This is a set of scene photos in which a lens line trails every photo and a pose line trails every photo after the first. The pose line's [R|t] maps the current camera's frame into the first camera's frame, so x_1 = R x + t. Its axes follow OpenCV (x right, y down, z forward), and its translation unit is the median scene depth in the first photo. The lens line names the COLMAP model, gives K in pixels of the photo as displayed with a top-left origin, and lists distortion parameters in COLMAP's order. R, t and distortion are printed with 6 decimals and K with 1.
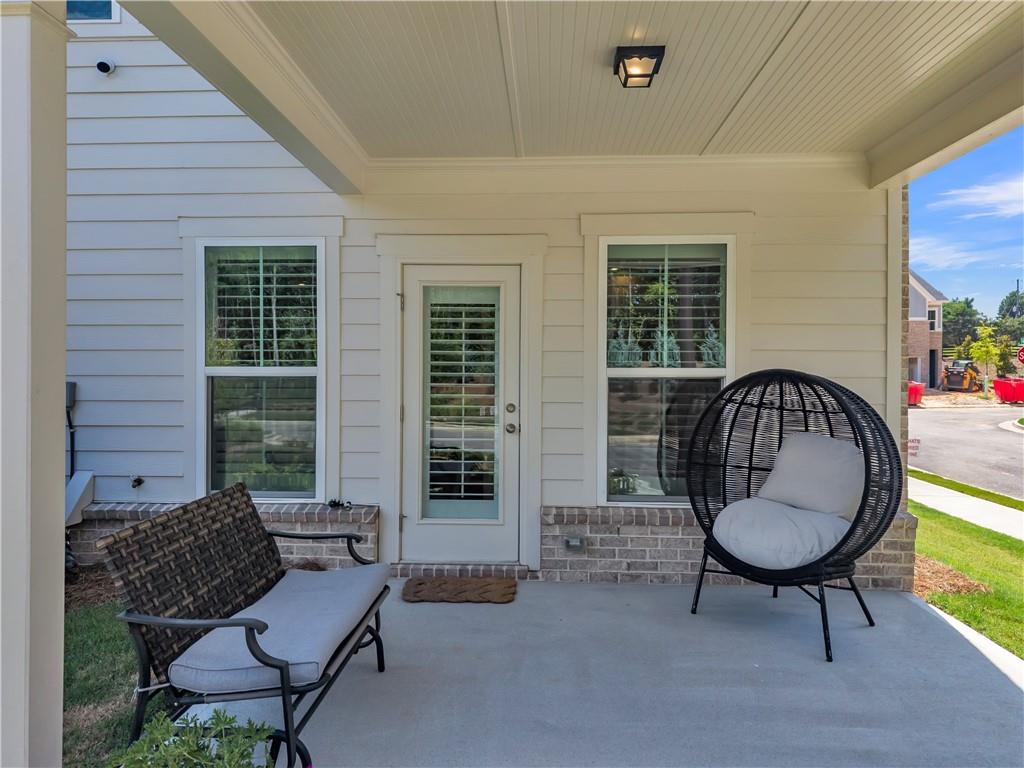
lens RADIAL K [[702.4, 0, 509.4], [0, 702.4, 385.3], [0, 0, 1]] dist [0.027849, -0.002385]
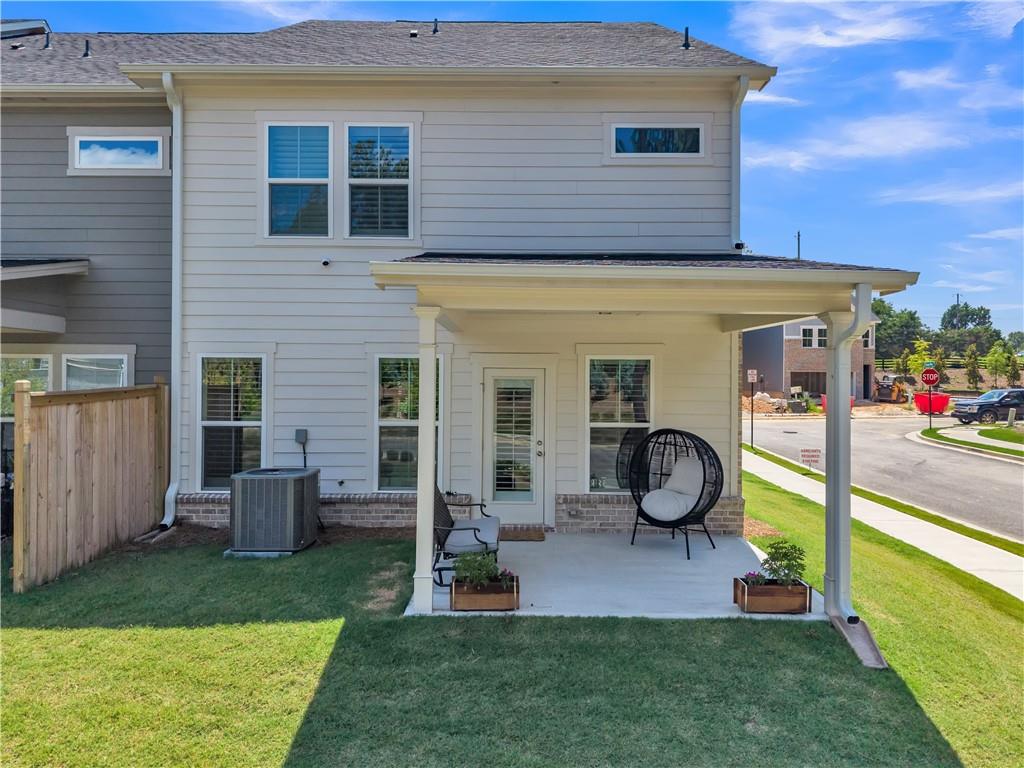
lens RADIAL K [[702.4, 0, 510.7], [0, 702.4, 377.7], [0, 0, 1]] dist [0.027849, -0.002385]
pose [[0.998887, 0.003852, 0.047013, -0.167356], [-0.003129, 0.999876, -0.015434, -0.116119], [-0.047066, 0.015270, 0.998775, -0.911887]]
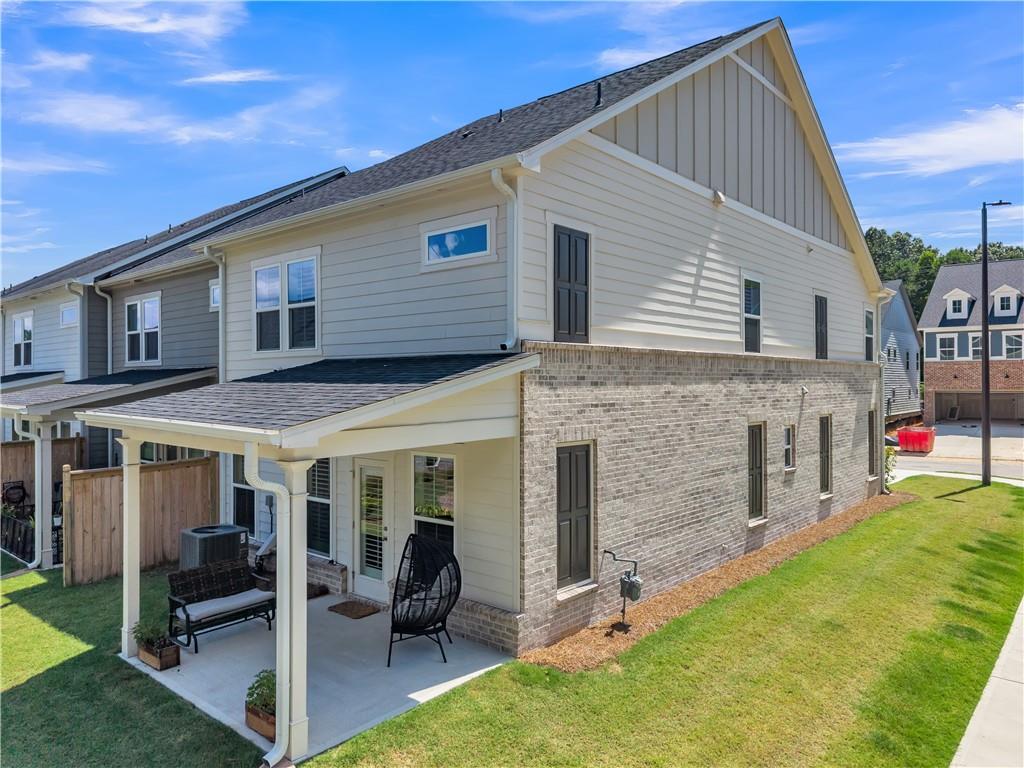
lens RADIAL K [[702.4, 0, 507.7], [0, 702.4, 384.8], [0, 0, 1]] dist [0.027849, -0.002385]
pose [[0.784008, -0.001905, -0.620748, 1.616712], [-0.003750, 0.999963, -0.007804, -0.388794], [0.620739, 0.008446, 0.783972, -0.443435]]
